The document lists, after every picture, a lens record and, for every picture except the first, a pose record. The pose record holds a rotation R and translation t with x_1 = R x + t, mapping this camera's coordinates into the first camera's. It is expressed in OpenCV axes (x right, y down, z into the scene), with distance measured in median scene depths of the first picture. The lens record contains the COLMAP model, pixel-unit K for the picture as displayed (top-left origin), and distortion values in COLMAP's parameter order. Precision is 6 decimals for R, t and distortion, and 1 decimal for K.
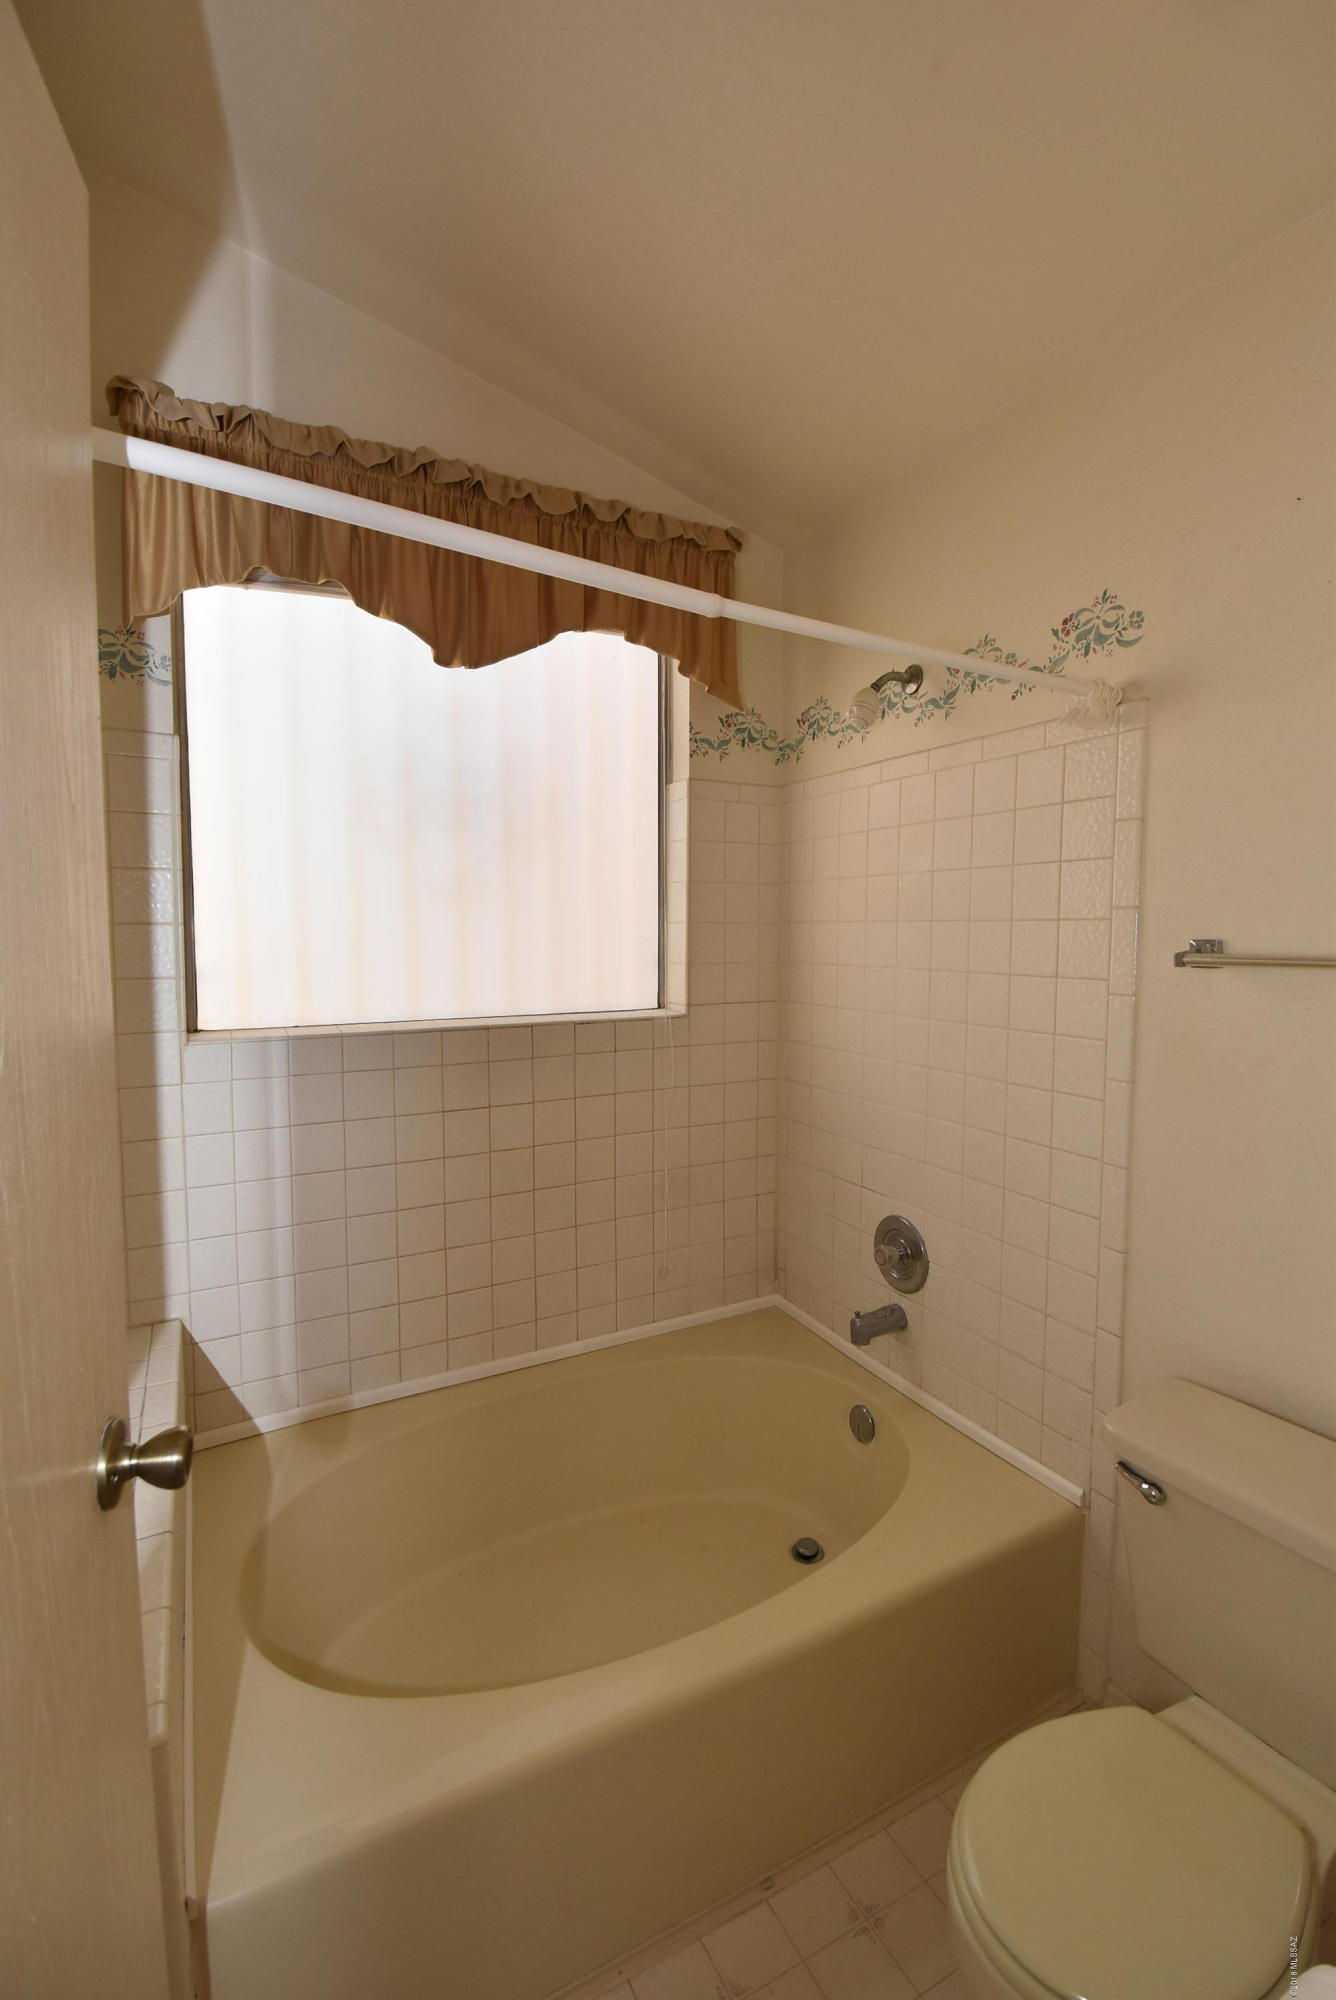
lens RADIAL K [[911.7, 0, 668.0], [0, 911.7, 1000.0], [0, 0, 1]] dist [-0.000969, -0.020425]
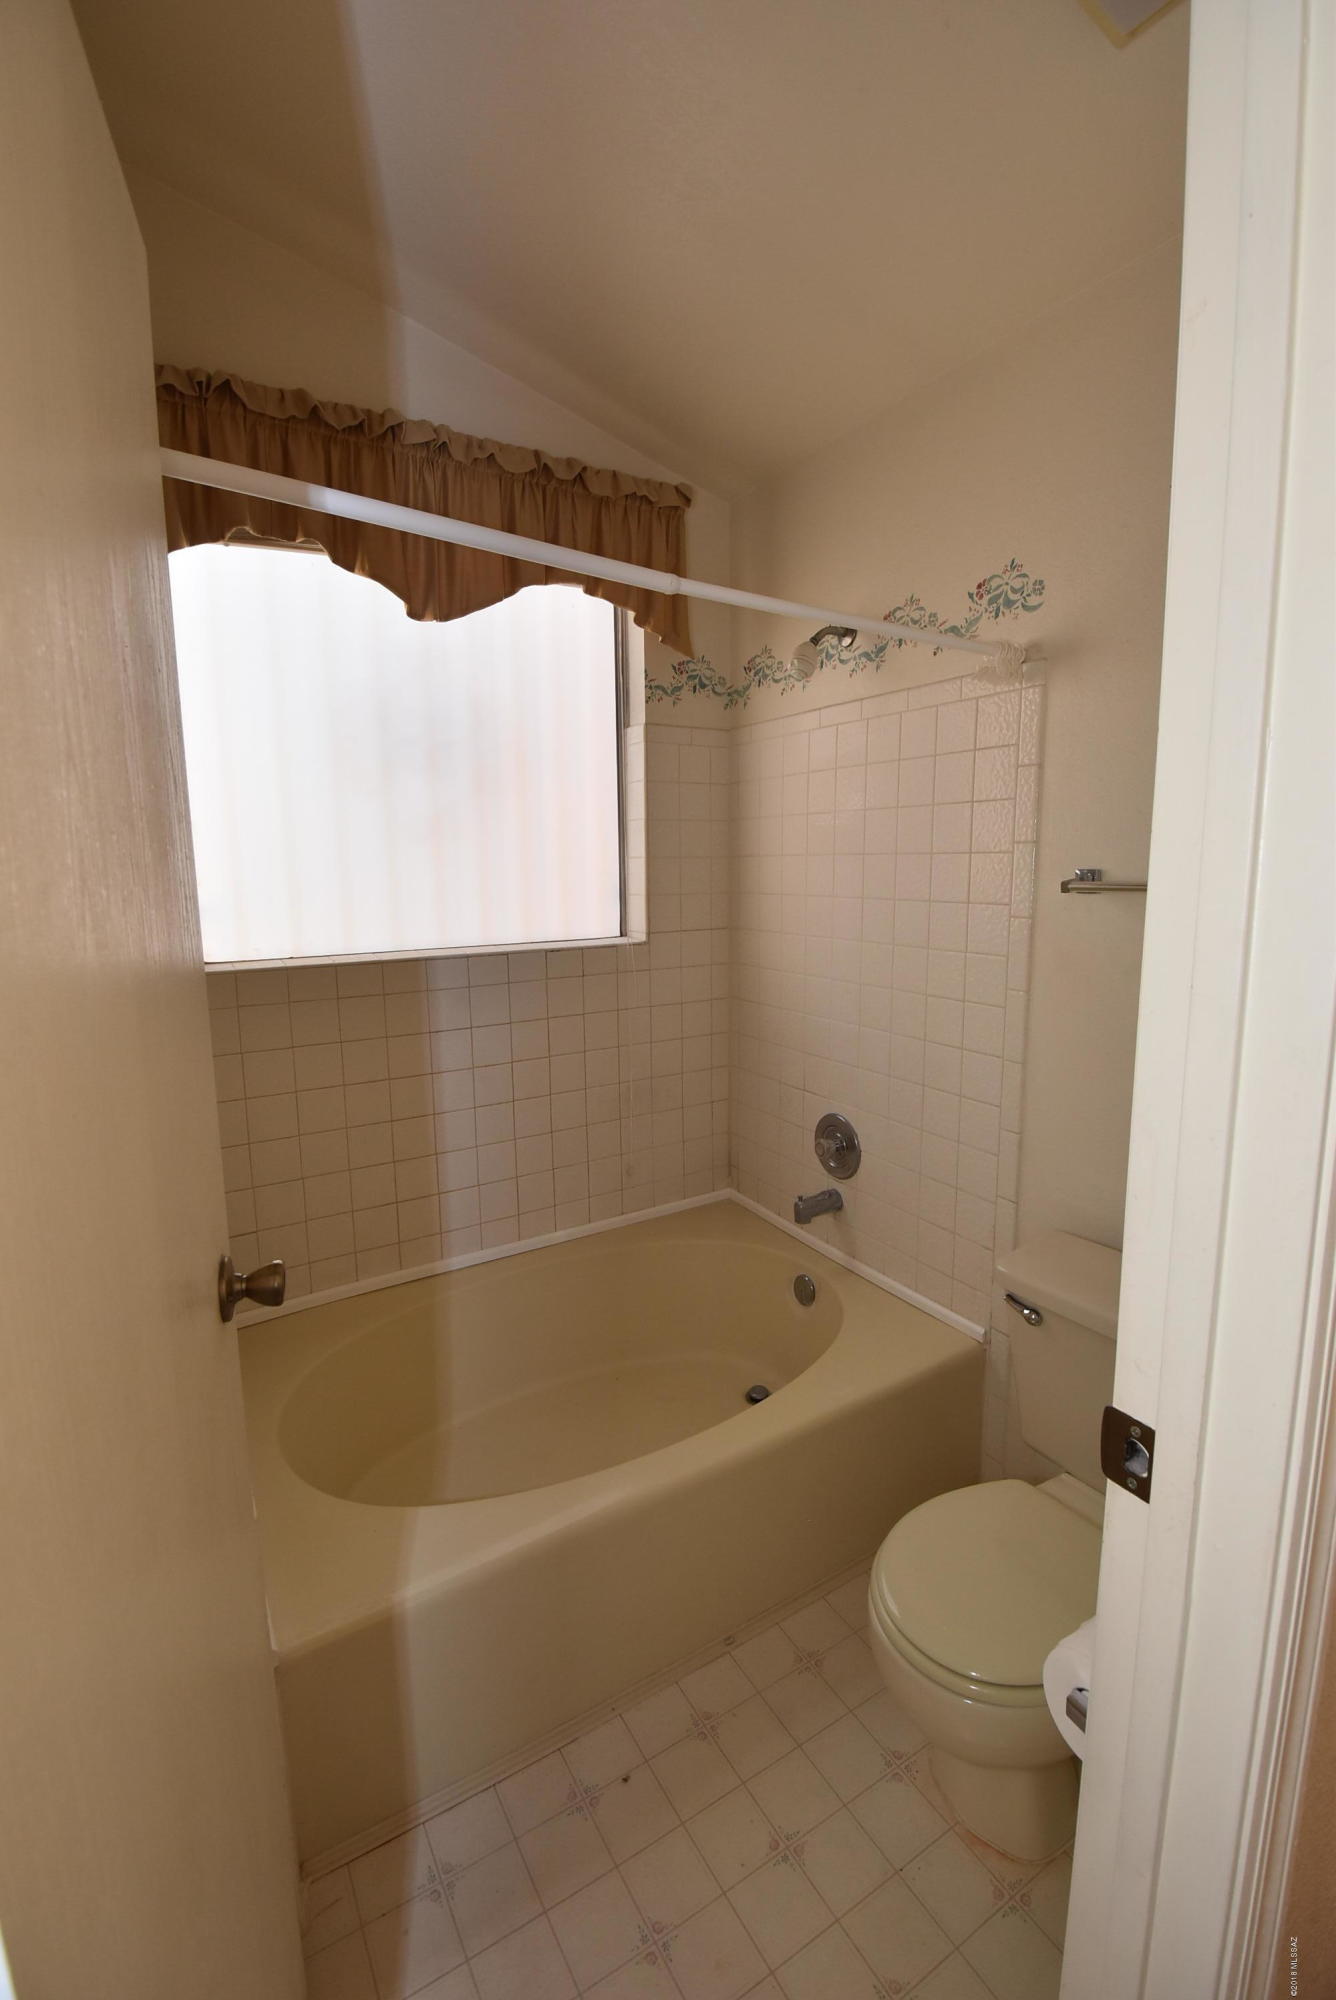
lens RADIAL K [[911.7, 0, 668.0], [0, 911.7, 1000.0], [0, 0, 1]] dist [-0.000969, -0.020425]
pose [[0.998440, -0.019101, 0.052473, -0.015304], [0.015128, 0.997062, 0.075095, 0.004526], [-0.053753, -0.074184, 0.995795, -0.122465]]
